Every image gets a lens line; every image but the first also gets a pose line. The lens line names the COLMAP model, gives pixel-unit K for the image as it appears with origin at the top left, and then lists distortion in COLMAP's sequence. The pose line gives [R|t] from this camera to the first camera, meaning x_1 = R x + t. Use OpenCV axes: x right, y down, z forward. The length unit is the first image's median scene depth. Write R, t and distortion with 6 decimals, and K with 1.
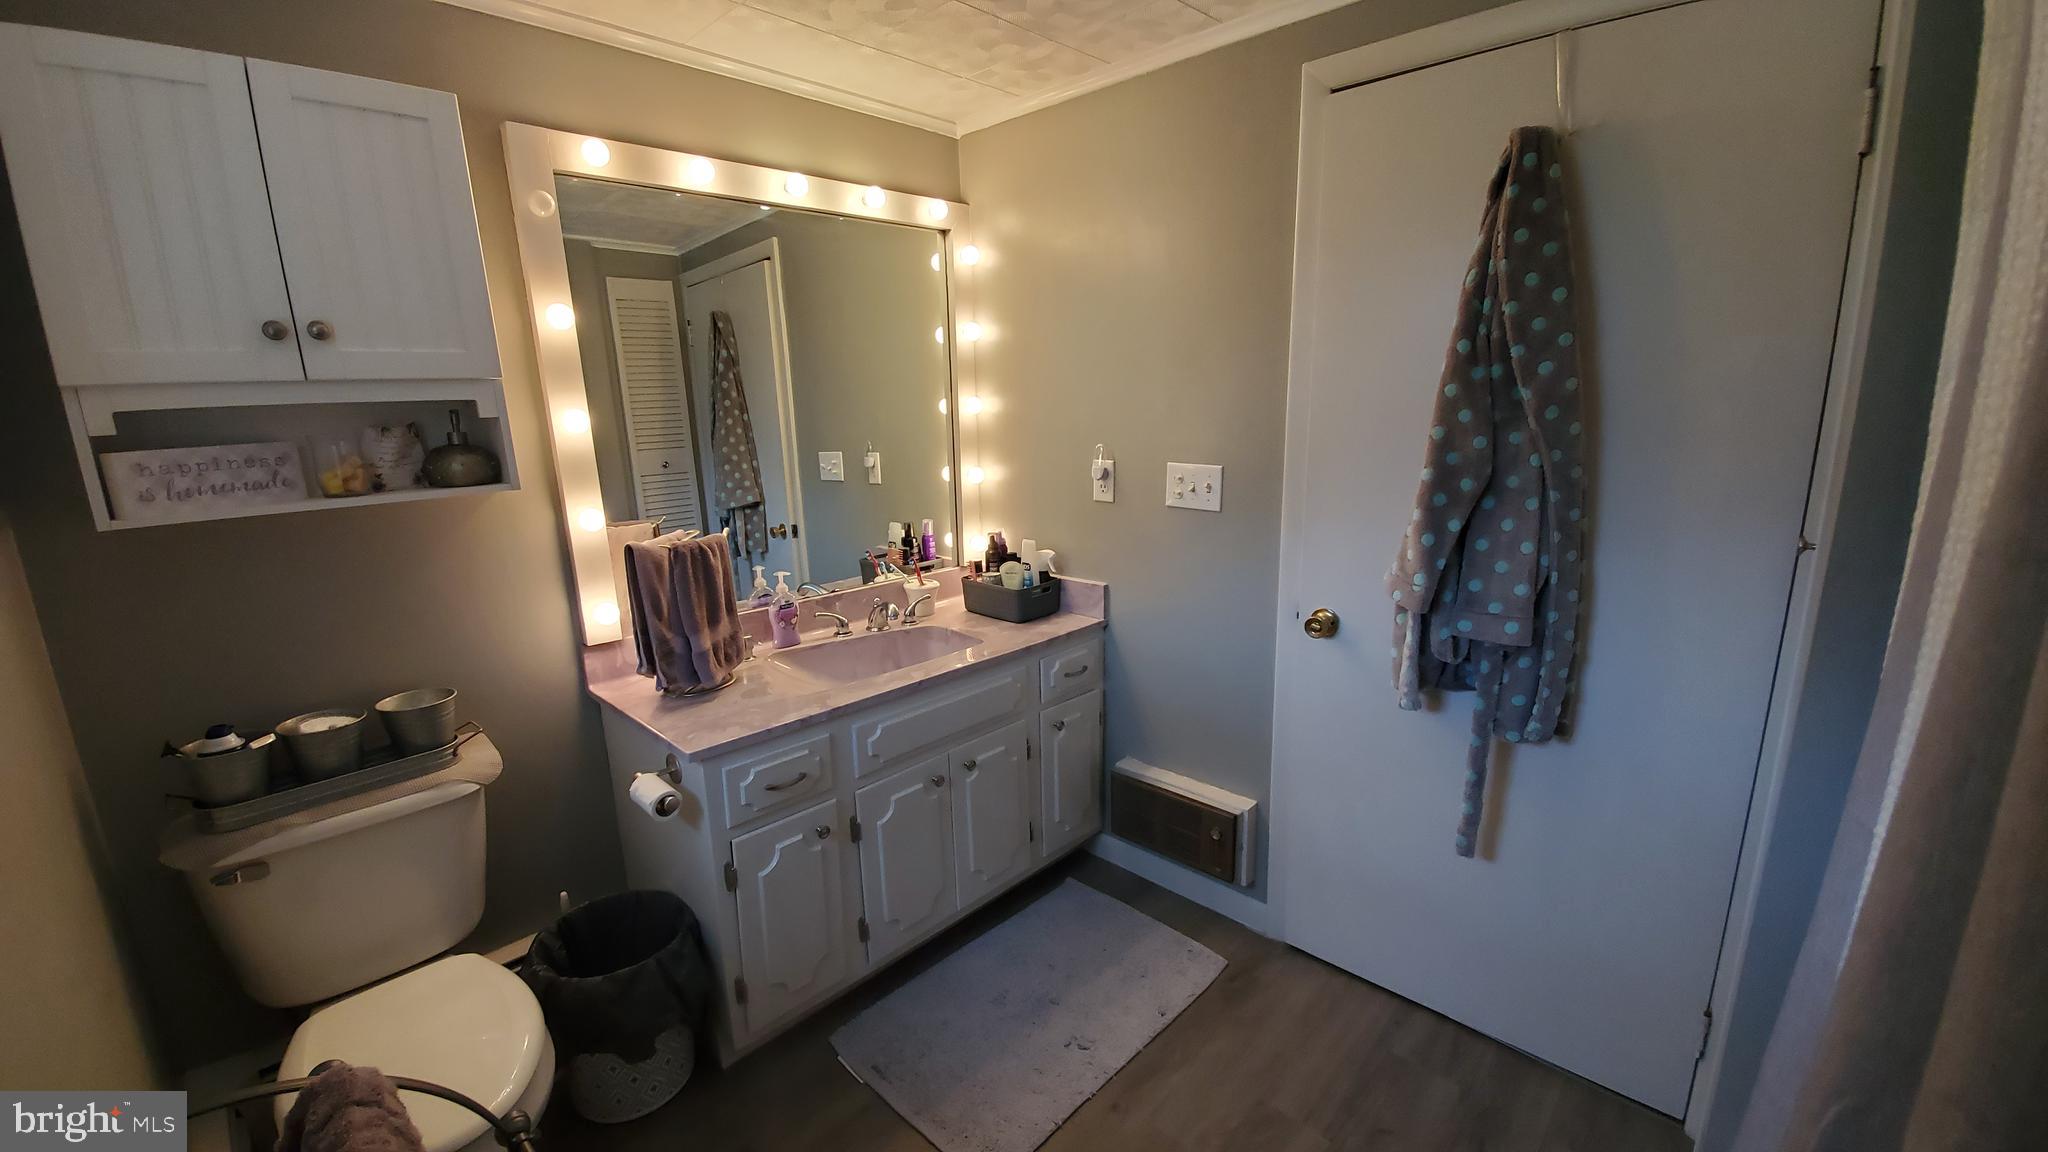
lens RADIAL K [[809.0, 0, 1009.9], [0, 809.0, 577.3], [0, 0, 1]] dist [0.013286, -0.016706]
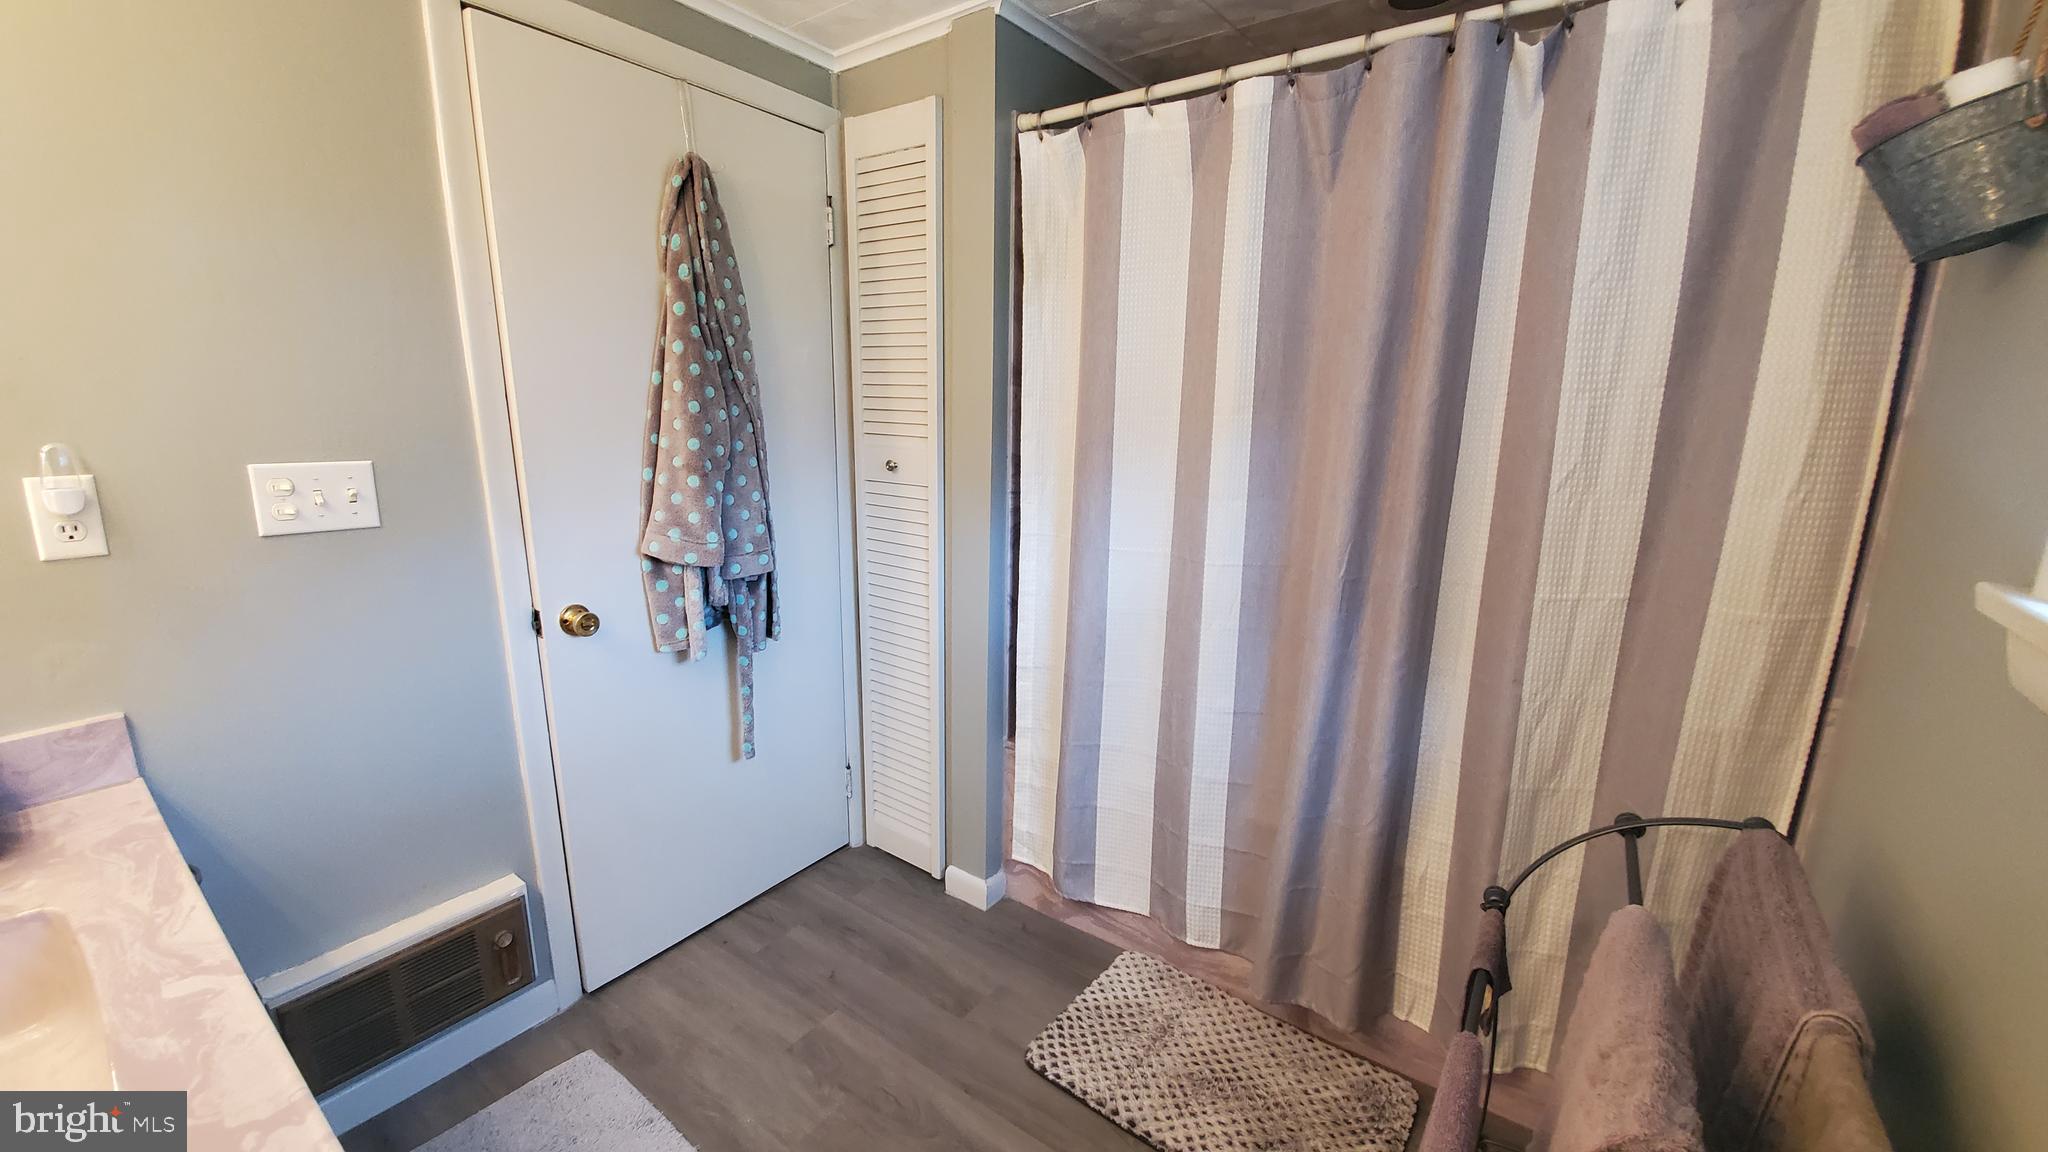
lens RADIAL K [[809.0, 0, 1009.9], [0, 809.0, 577.3], [0, 0, 1]] dist [0.013286, -0.016706]
pose [[-0.139186, -0.191188, 0.971635, -0.583622], [0.203853, 0.954639, 0.217046, -0.092898], [-0.969057, 0.228281, -0.093898, 0.638149]]
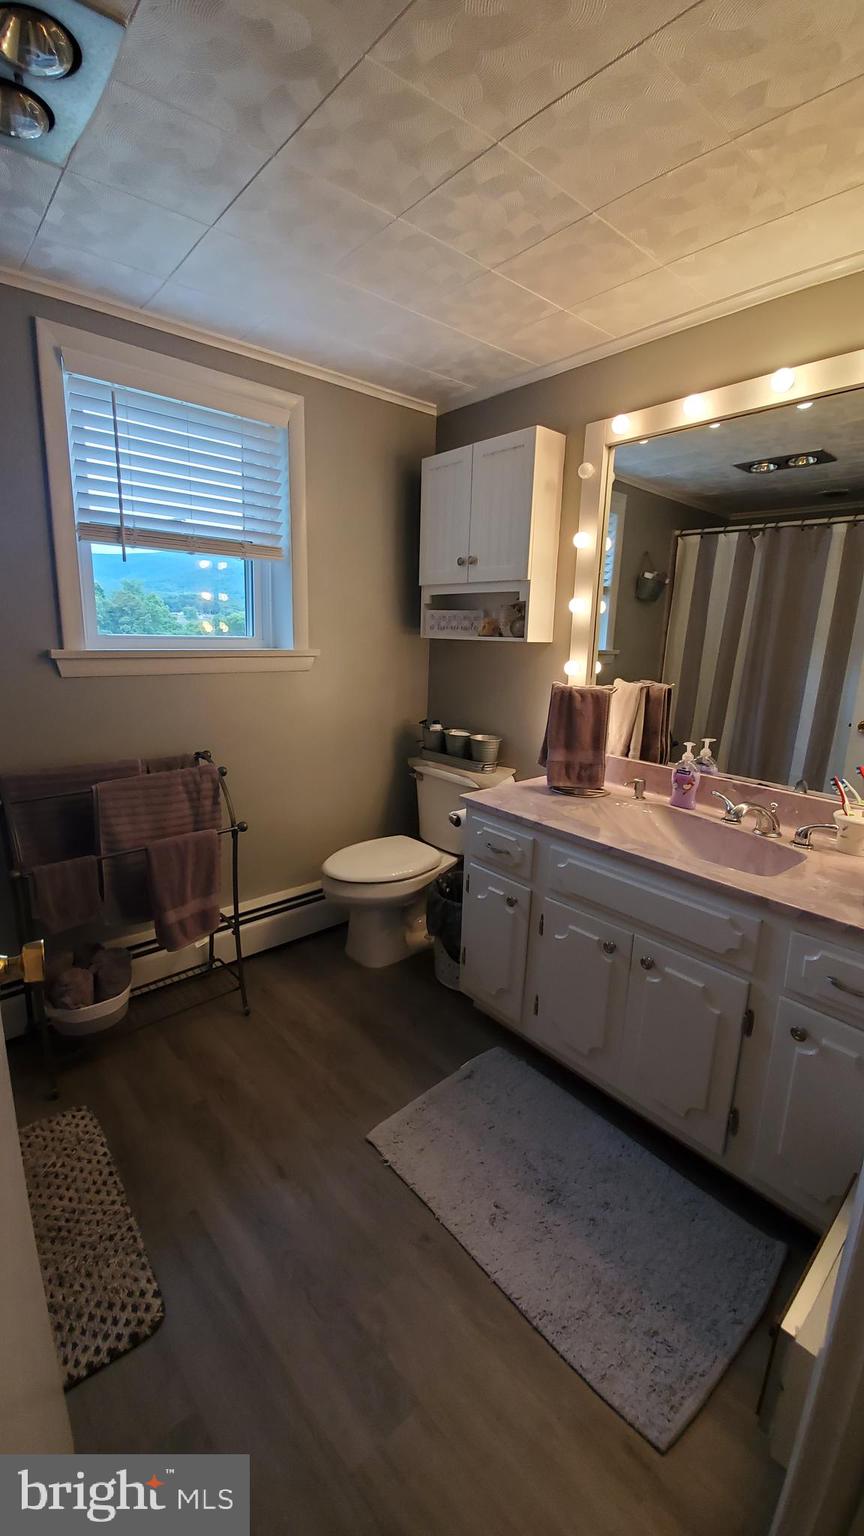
lens RADIAL K [[606.7, 0, 429.4], [0, 606.7, 751.7], [0, 0, 1]] dist [0.013286, -0.016706]
pose [[-0.062111, 0.229362, -0.971357, 0.710816], [-0.239218, 0.941447, 0.237596, -0.135512], [0.968977, 0.247123, -0.003607, 0.790238]]
